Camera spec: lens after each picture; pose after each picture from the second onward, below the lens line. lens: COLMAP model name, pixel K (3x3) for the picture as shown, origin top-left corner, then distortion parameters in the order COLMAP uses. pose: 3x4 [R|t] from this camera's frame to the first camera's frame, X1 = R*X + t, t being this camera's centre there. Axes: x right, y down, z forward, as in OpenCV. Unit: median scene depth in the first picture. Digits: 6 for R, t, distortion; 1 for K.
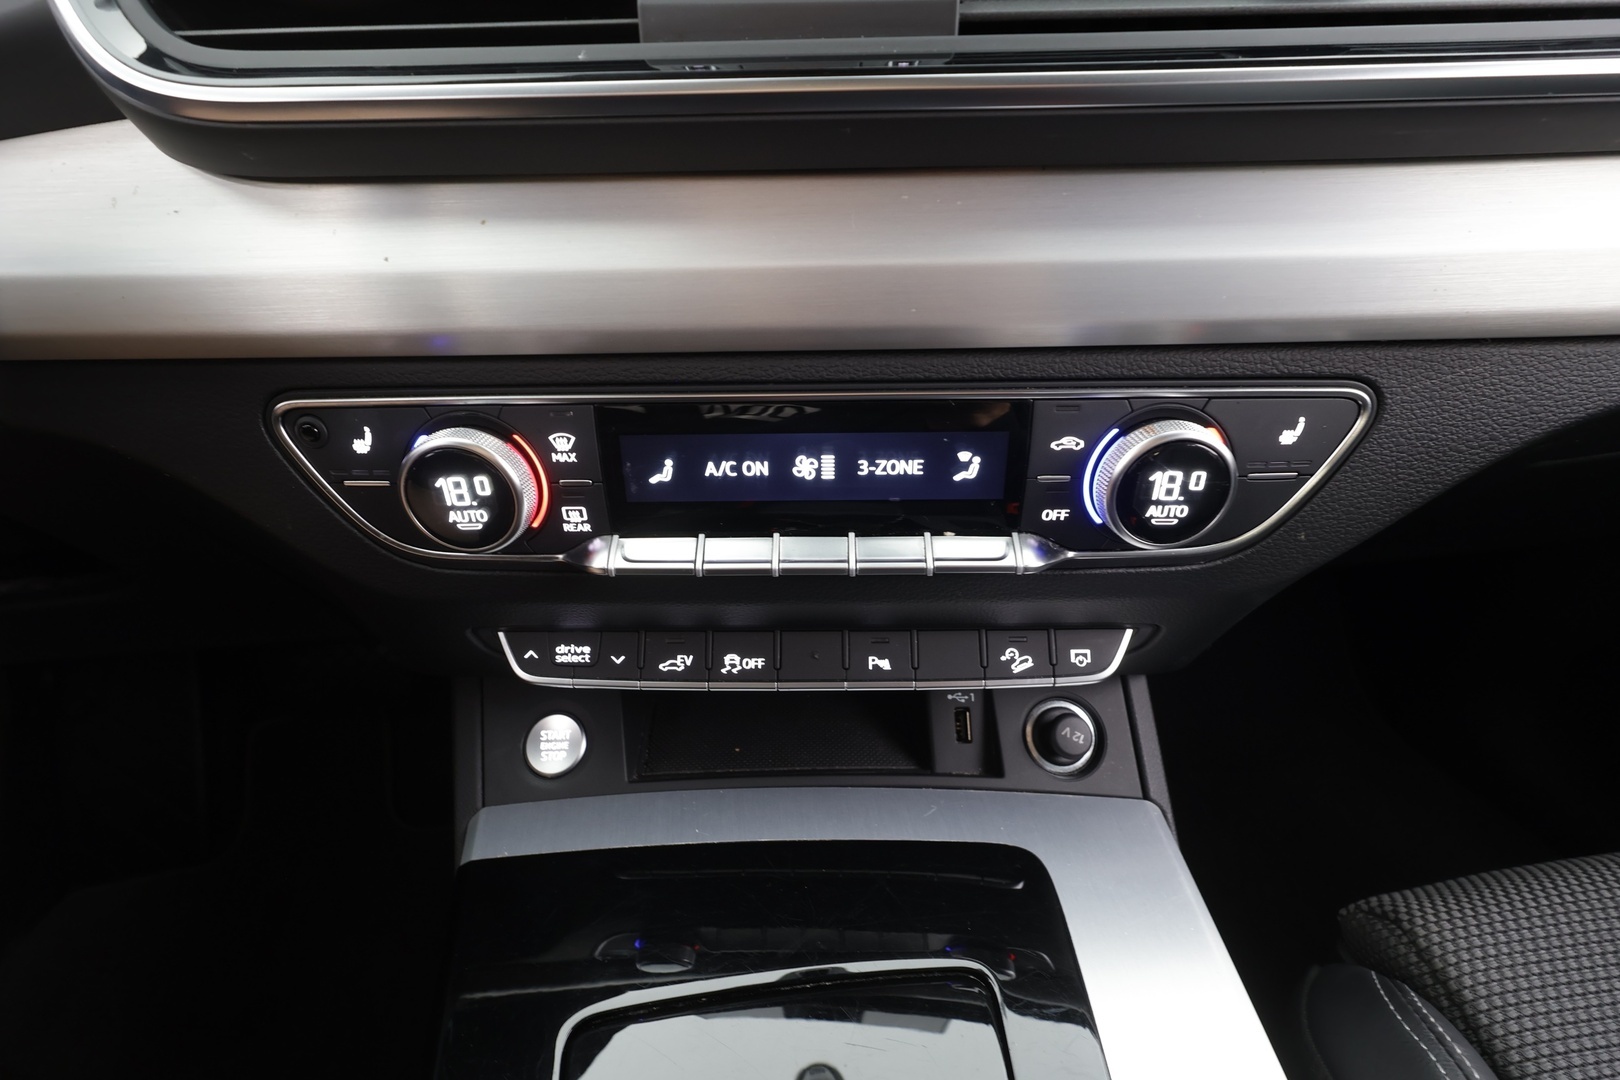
lens RADIAL K [[761.7, 0, 803.9], [0, 761.7, 539.7], [0, 0, 1]] dist [-0.000523, 0.000830]
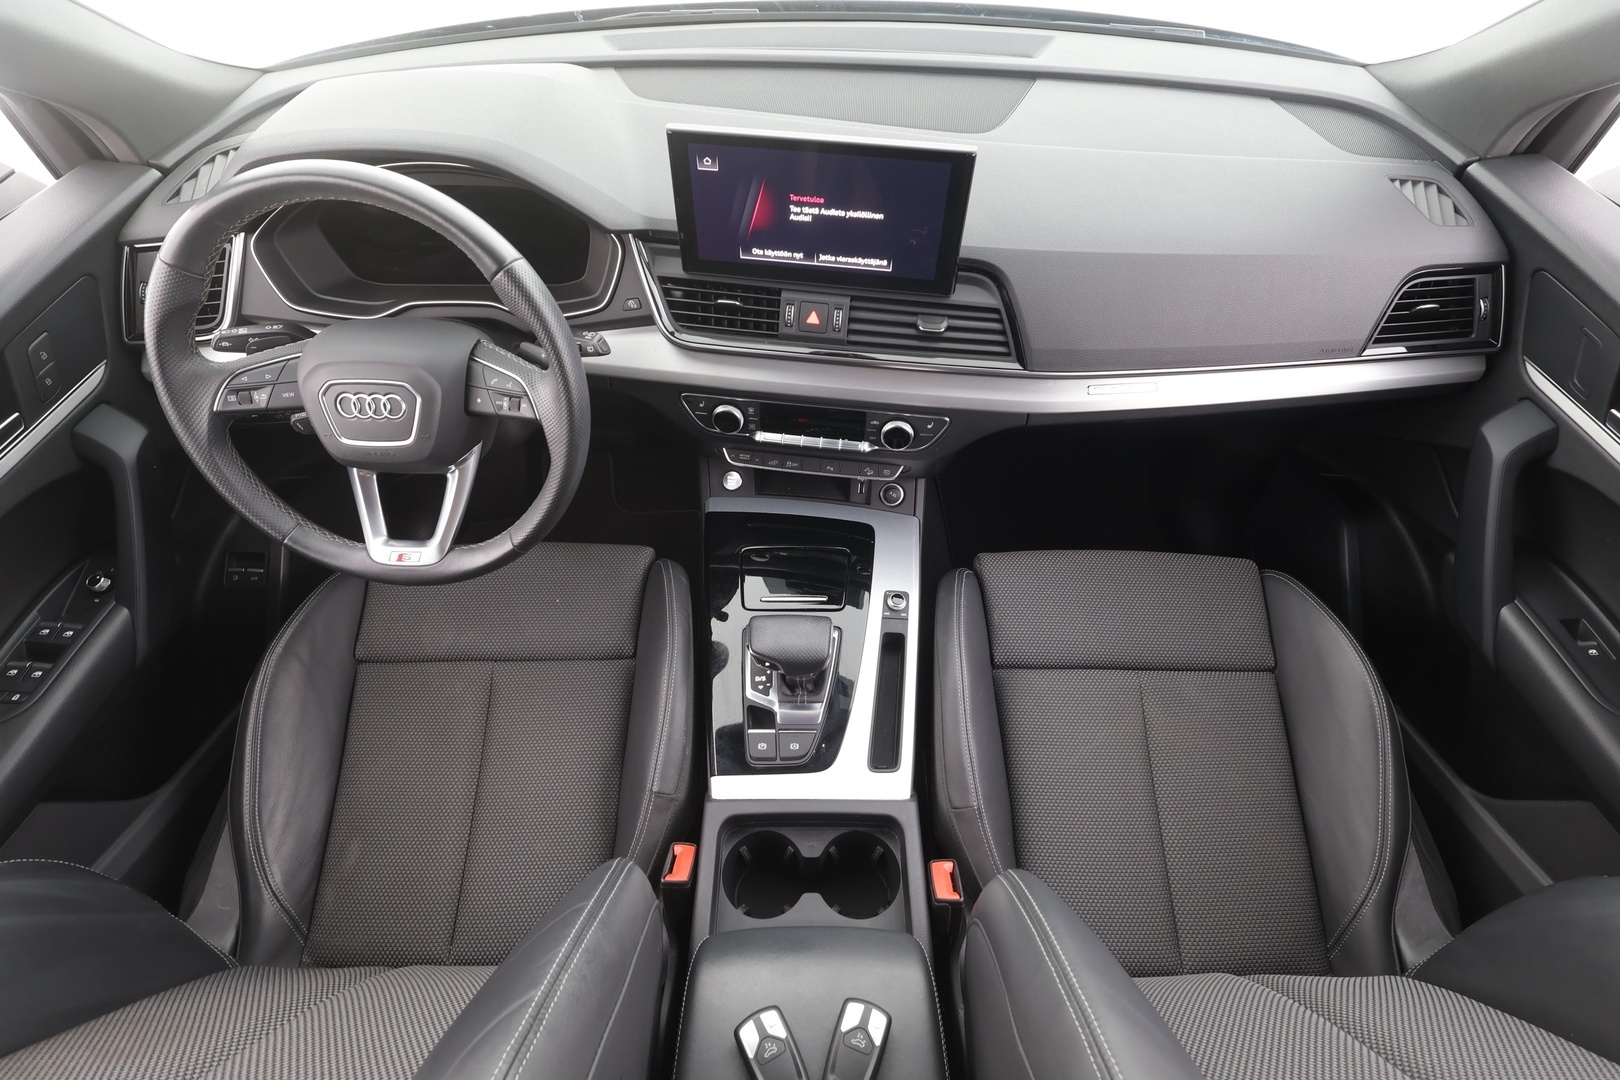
lens RADIAL K [[761.7, 0, 800.9], [0, 761.7, 549.8], [0, 0, 1]] dist [-0.000523, 0.000830]
pose [[0.992148, 0.107838, -0.063347, 0.230974], [-0.080849, 0.939453, 0.333003, -0.653485], [0.095422, -0.325266, 0.940796, -2.480596]]
